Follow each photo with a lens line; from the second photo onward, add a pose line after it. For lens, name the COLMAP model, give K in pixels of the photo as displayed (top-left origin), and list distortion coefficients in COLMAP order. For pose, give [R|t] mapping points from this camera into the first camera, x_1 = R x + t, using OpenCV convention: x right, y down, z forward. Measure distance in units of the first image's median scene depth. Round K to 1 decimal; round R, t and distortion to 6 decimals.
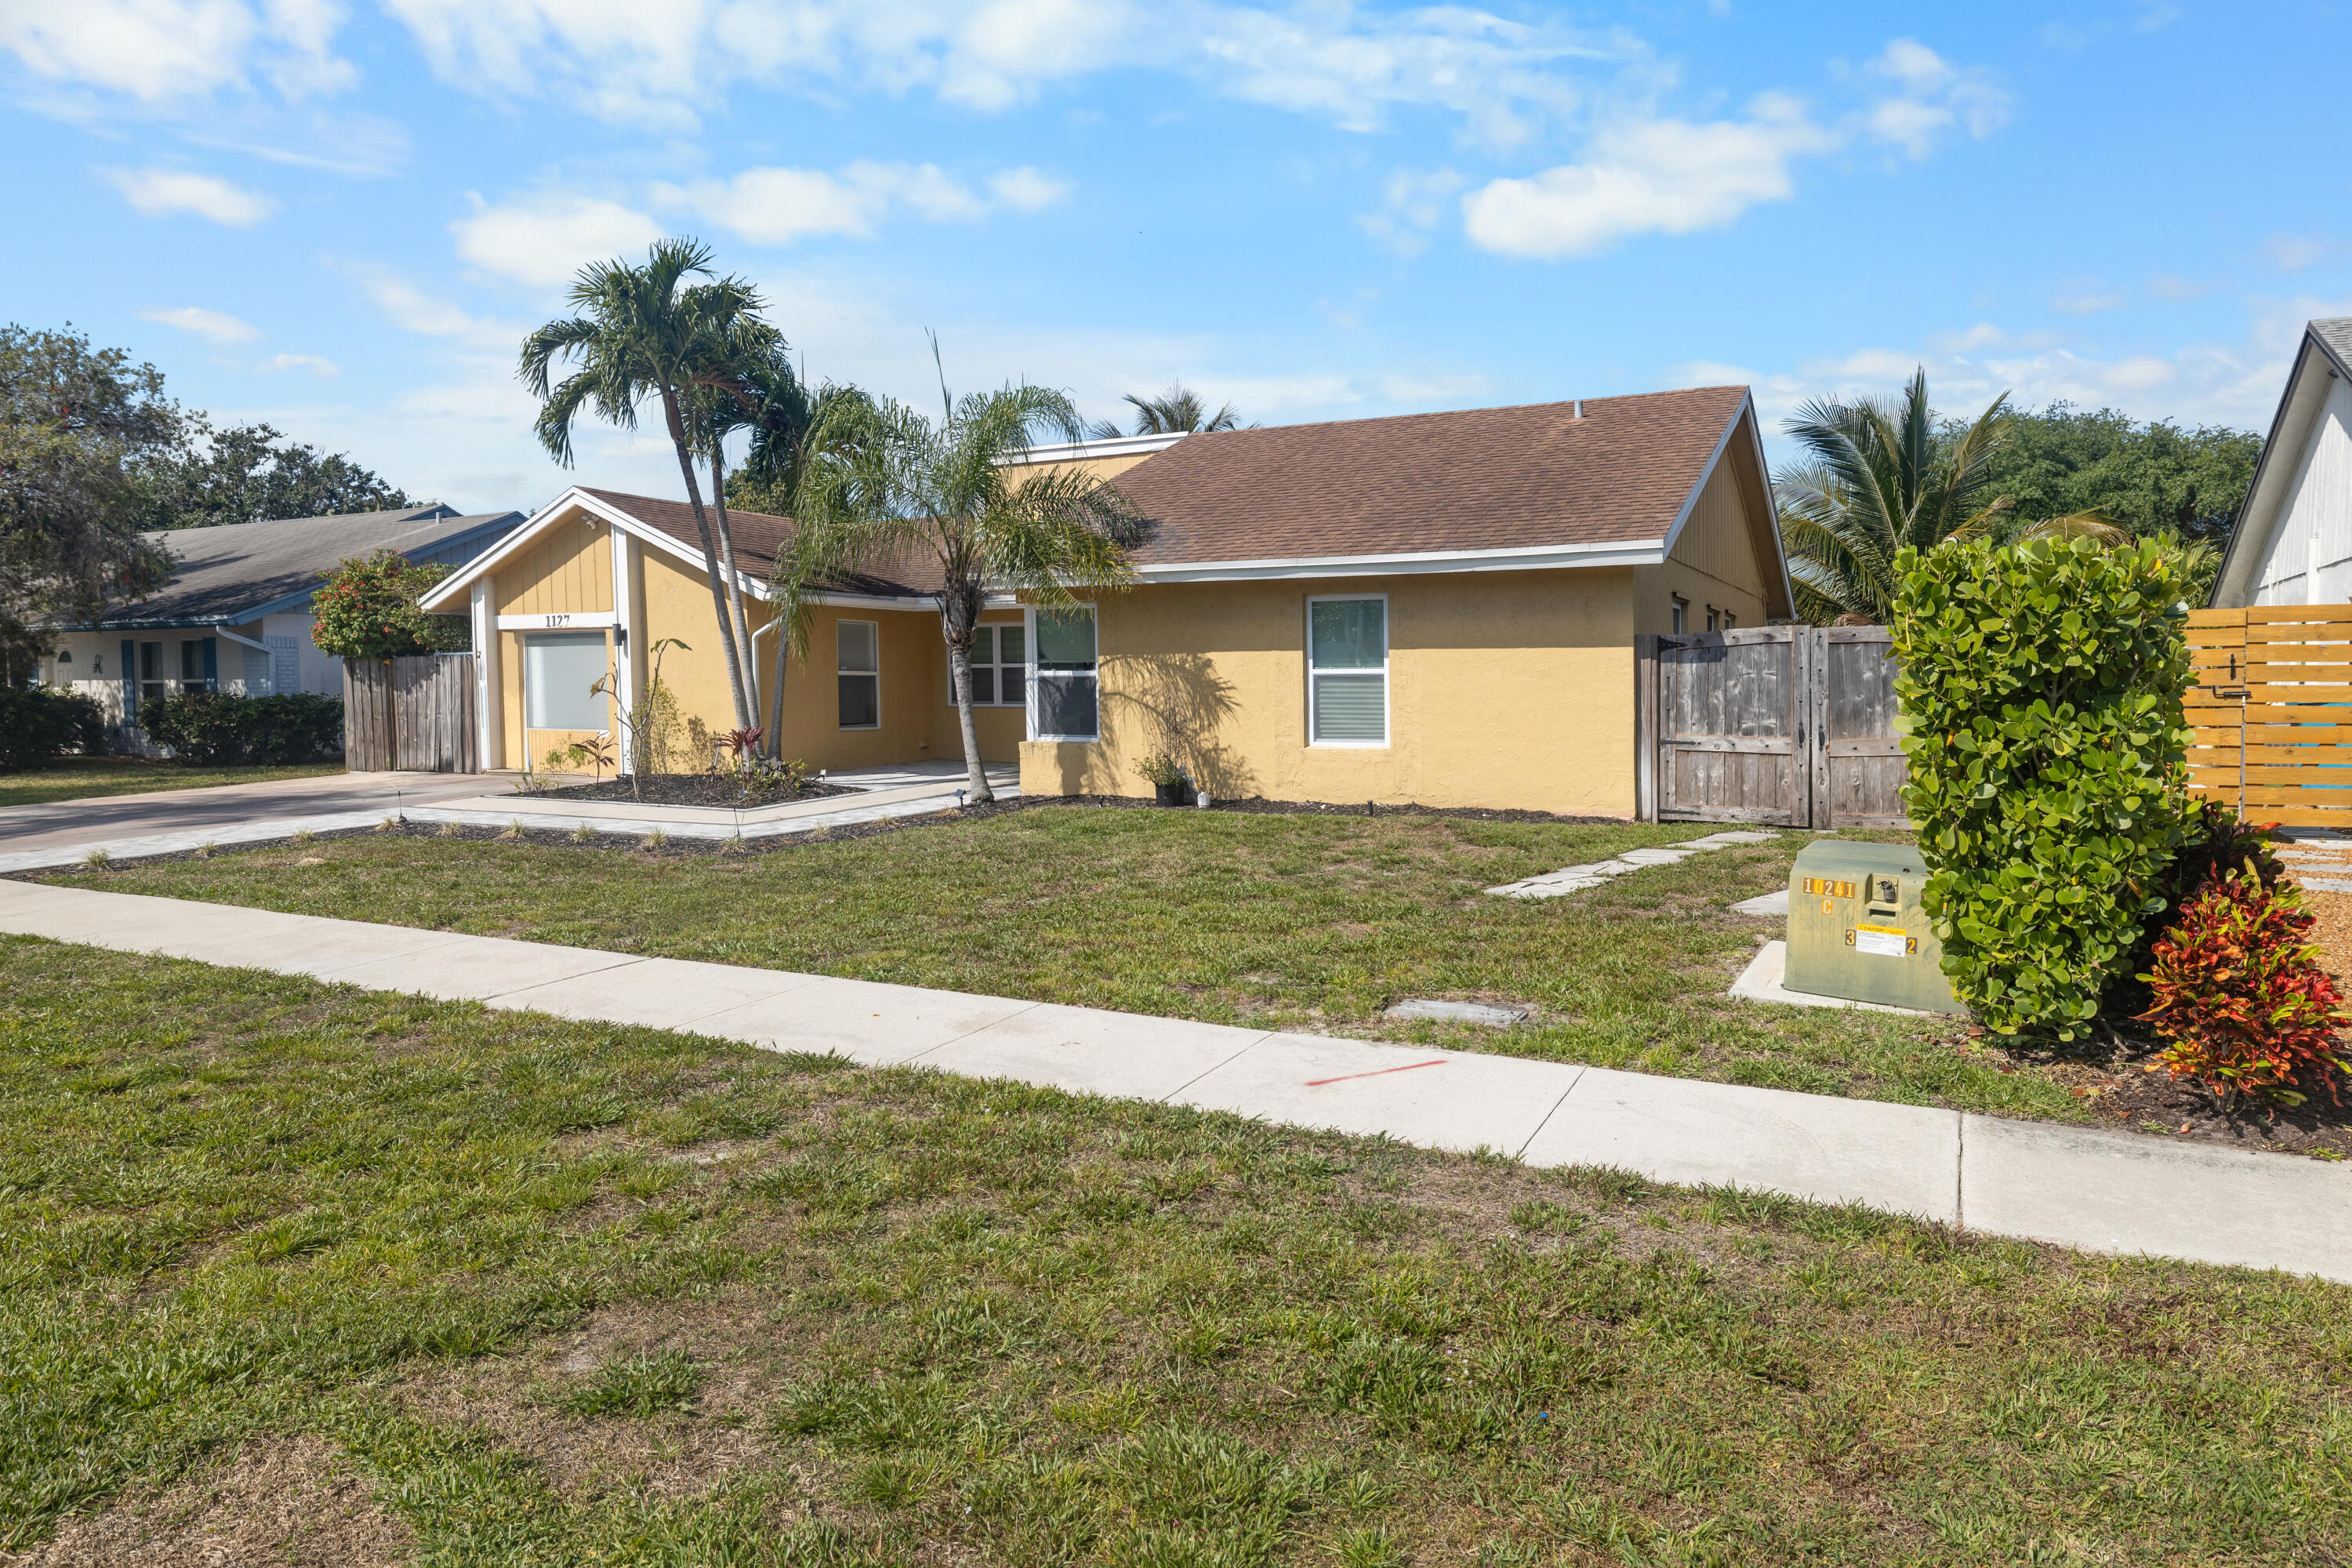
lens RADIAL K [[1495.0, 0, 1191.8], [0, 1495.0, 776.2], [0, 0, 1]] dist [-0.003929, -0.001266]
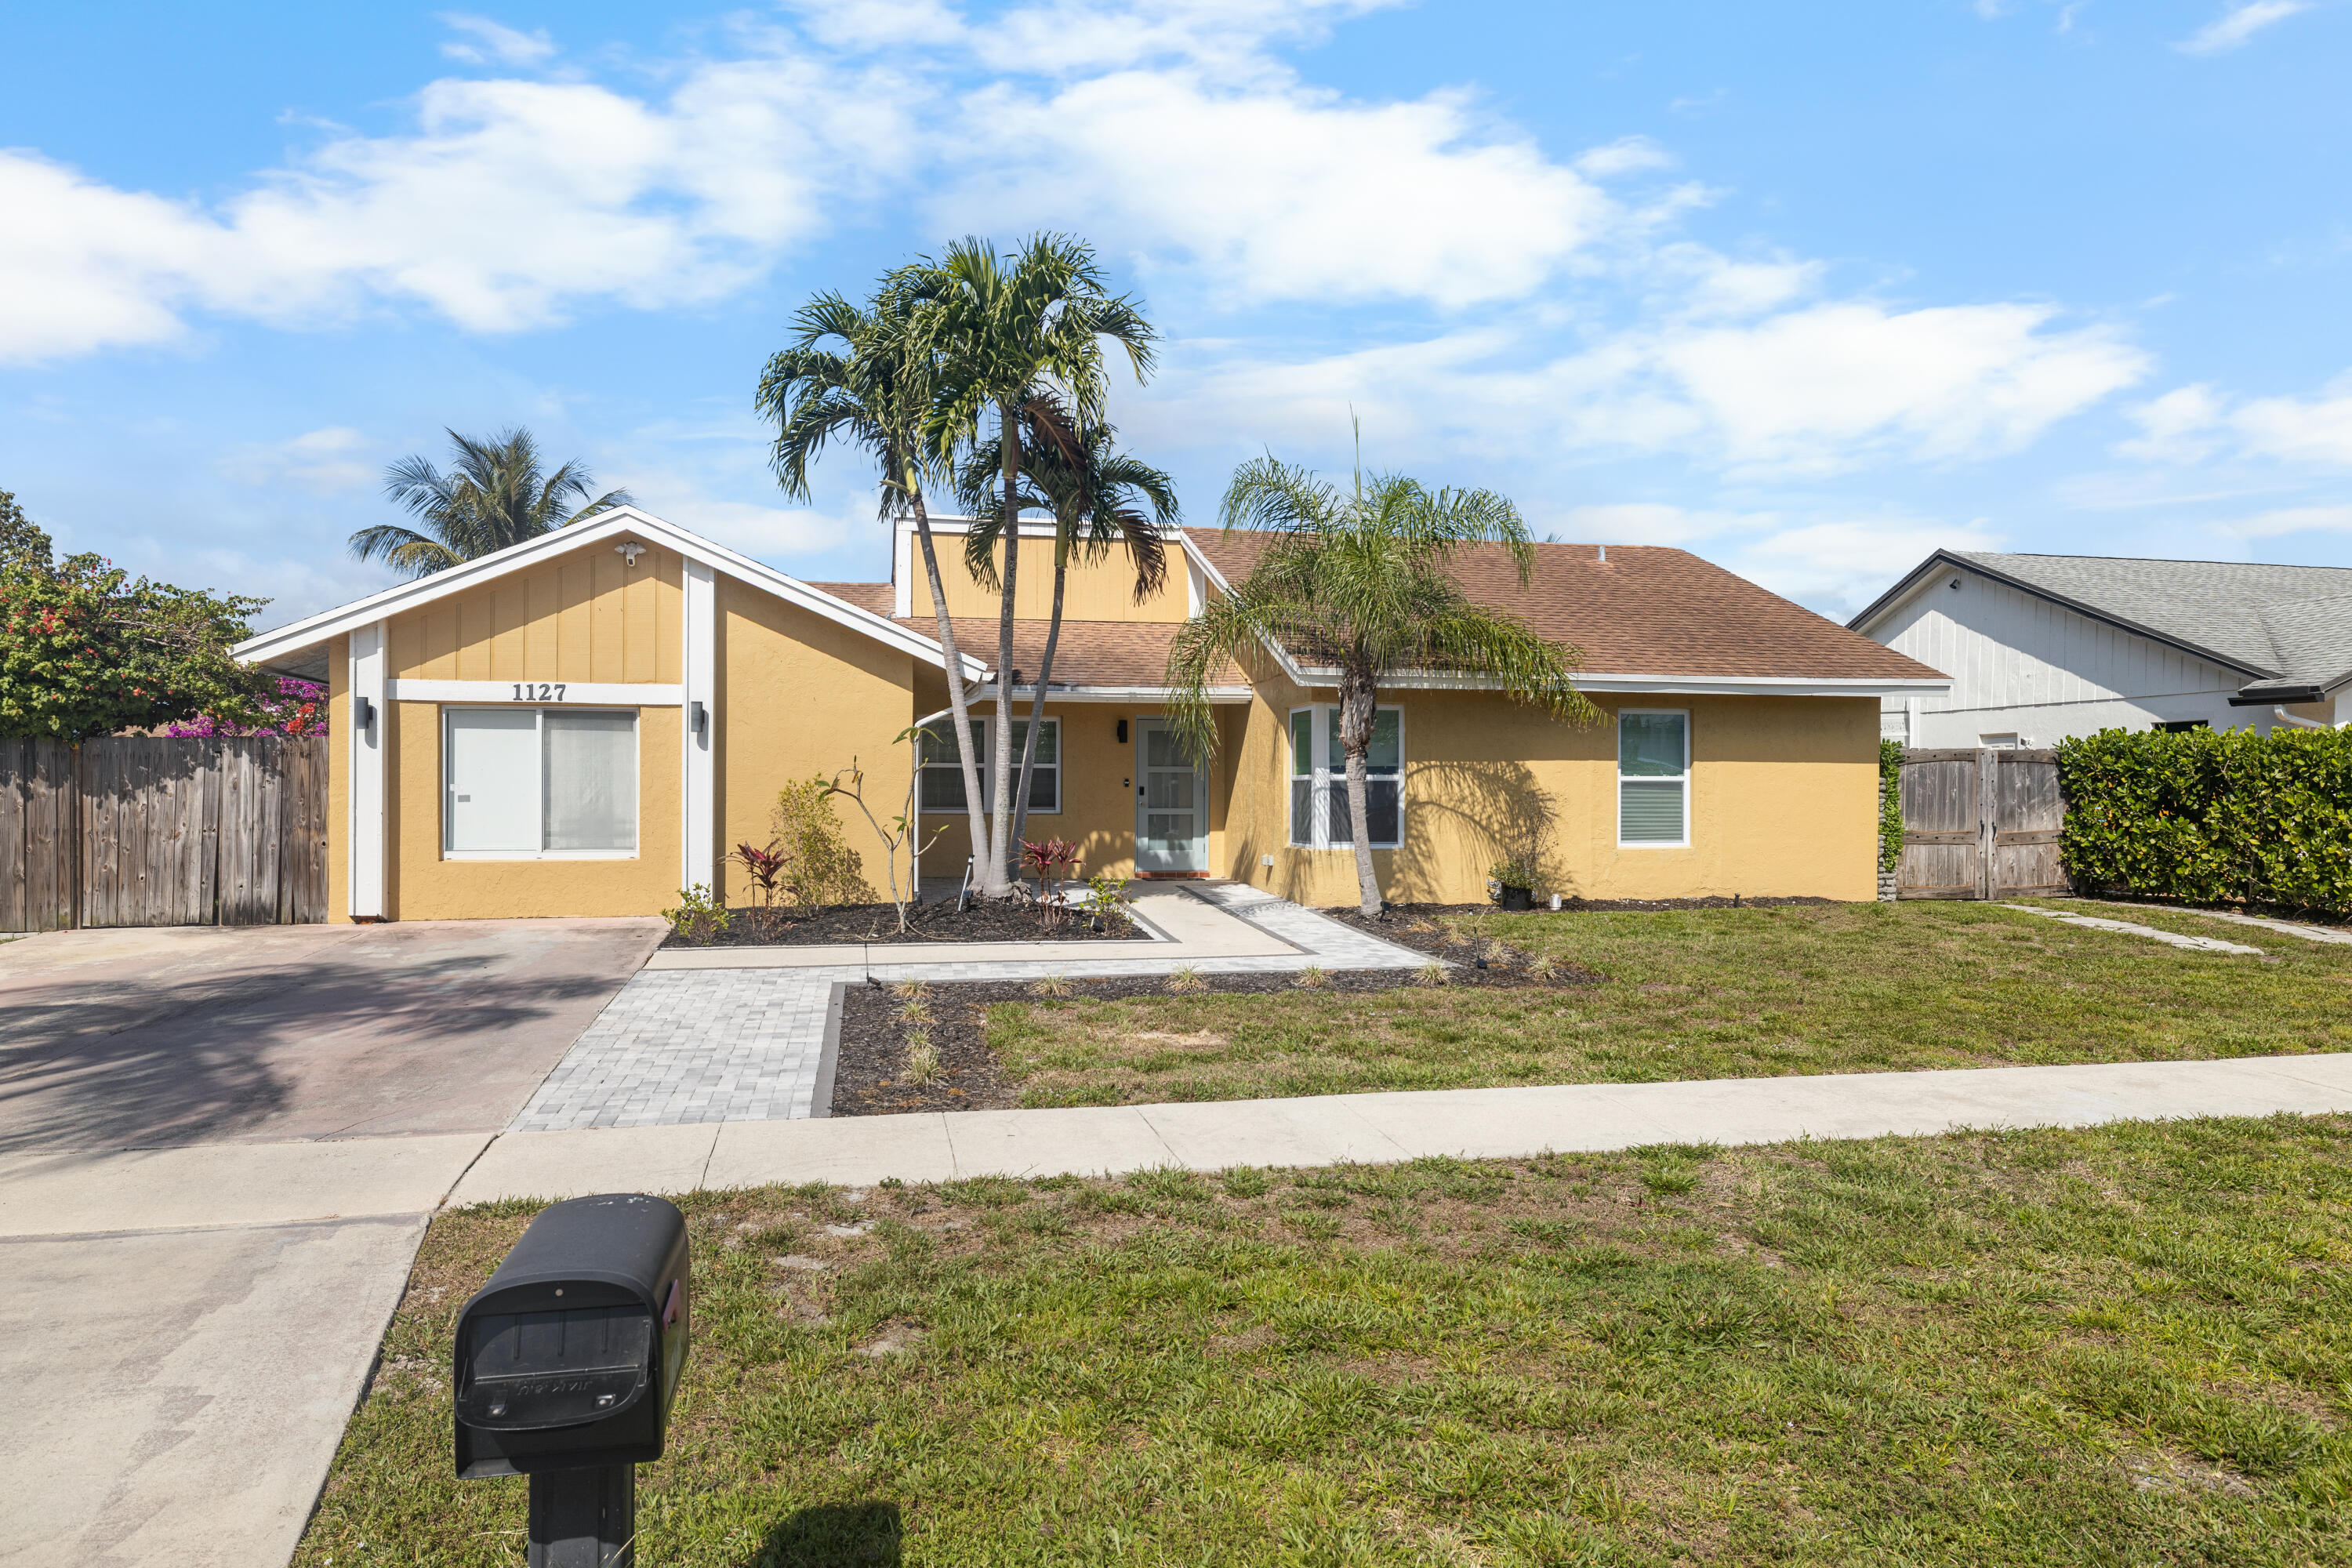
lens RADIAL K [[1495.0, 0, 1186.9], [0, 1495.0, 783.2], [0, 0, 1]] dist [-0.003929, -0.001266]
pose [[0.761915, 0.006370, 0.647646, -0.807989], [0.035541, 0.998034, -0.051628, -0.020581], [-0.646702, 0.062354, 0.760190, 0.359652]]
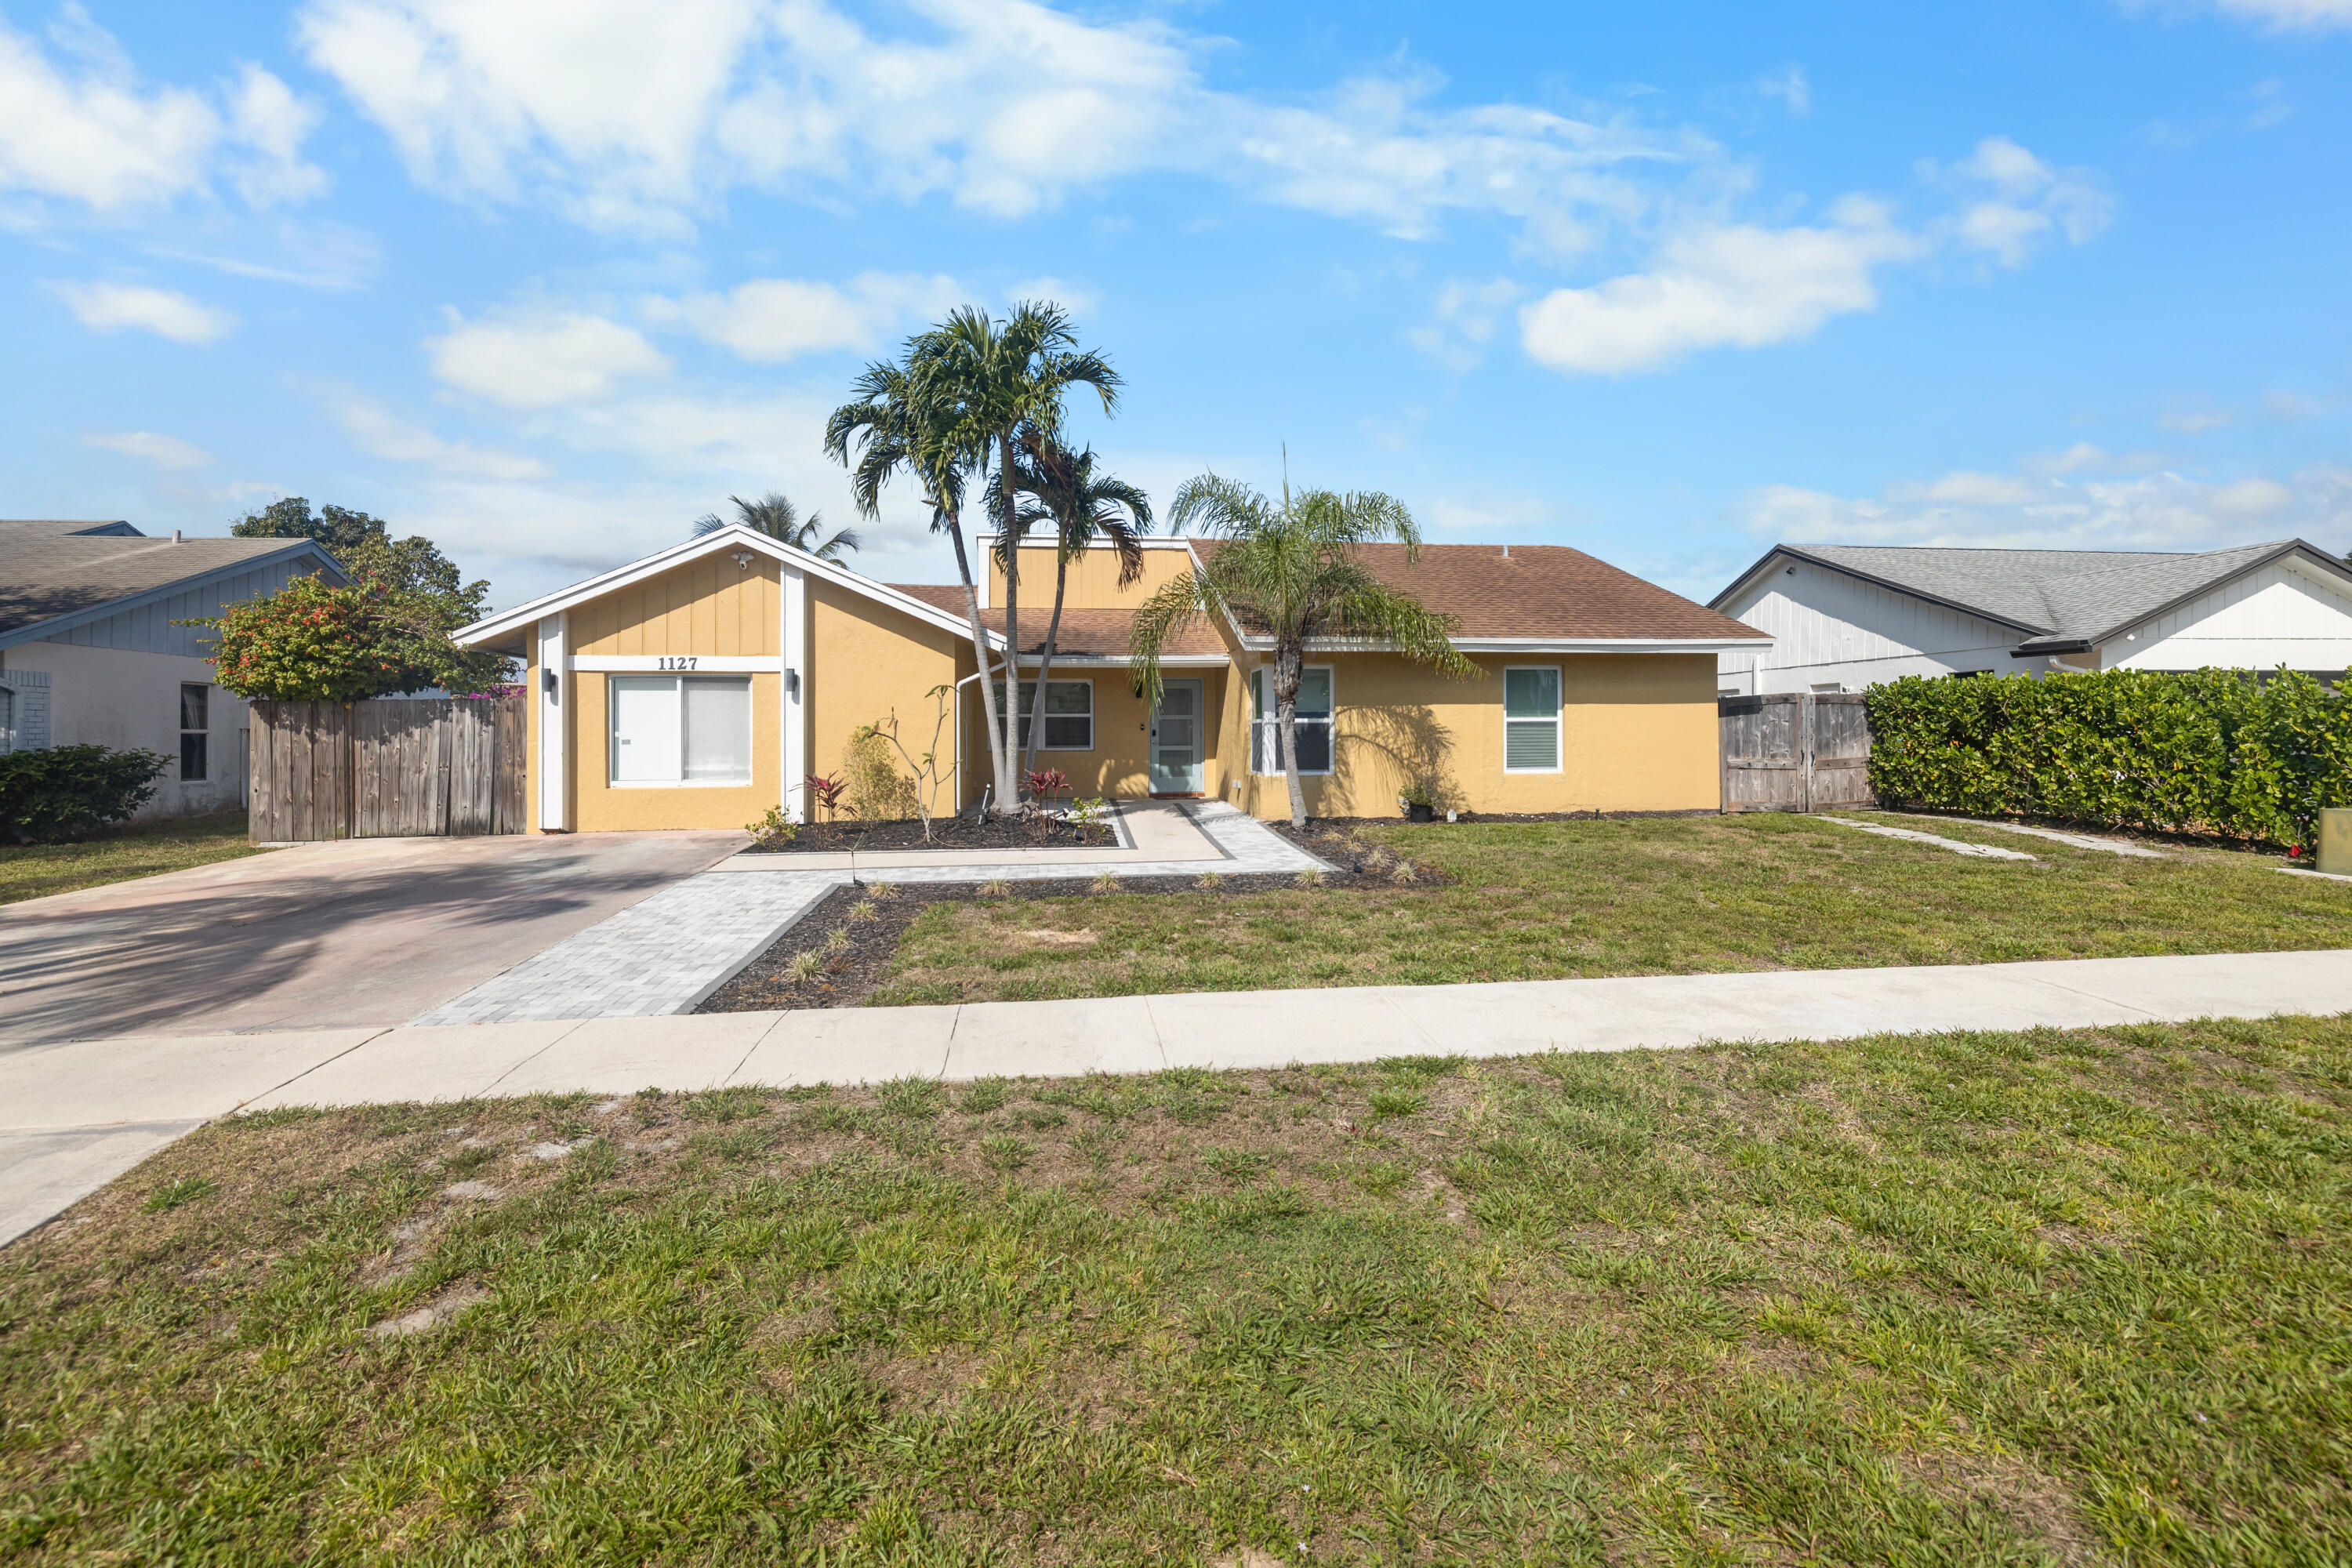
lens RADIAL K [[1025.7, 0, 1170.0], [0, 1025.7, 730.8], [0, 0, 1]] dist [-0.000361, 0.000394]
pose [[0.813047, -0.001572, 0.582196, -0.688116], [0.040297, 0.997750, -0.053581, -0.019470], [-0.580802, 0.067024, 0.811281, 0.382837]]
